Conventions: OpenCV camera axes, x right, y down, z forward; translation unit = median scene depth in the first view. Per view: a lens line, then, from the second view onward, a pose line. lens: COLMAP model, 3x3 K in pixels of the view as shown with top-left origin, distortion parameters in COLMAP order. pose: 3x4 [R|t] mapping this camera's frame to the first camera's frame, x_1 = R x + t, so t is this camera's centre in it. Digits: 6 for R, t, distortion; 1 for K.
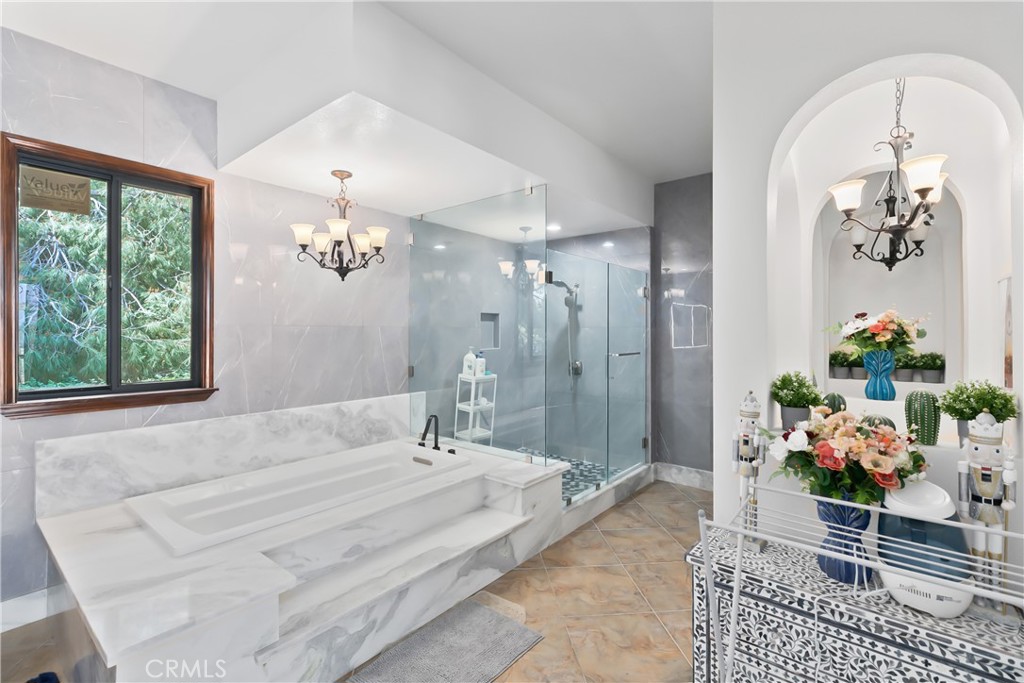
lens RADIAL K [[461.5, 0, 511.0], [0, 461.5, 336.1], [0, 0, 1]] dist [0.002978, 0.000807]
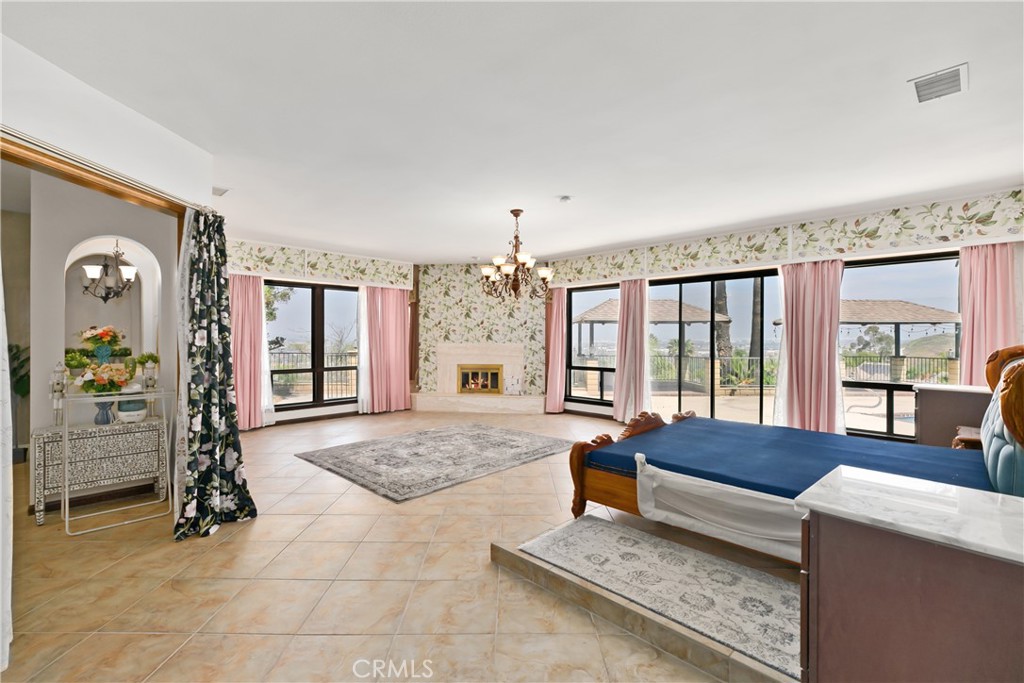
lens RADIAL K [[461.5, 0, 511.0], [0, 461.5, 336.1], [0, 0, 1]] dist [0.002978, 0.000807]
pose [[0.110500, 0.005240, 0.993862, -1.504751], [0.001981, 0.999983, -0.005493, 0.008532], [-0.993874, 0.002576, 0.110488, -1.468508]]
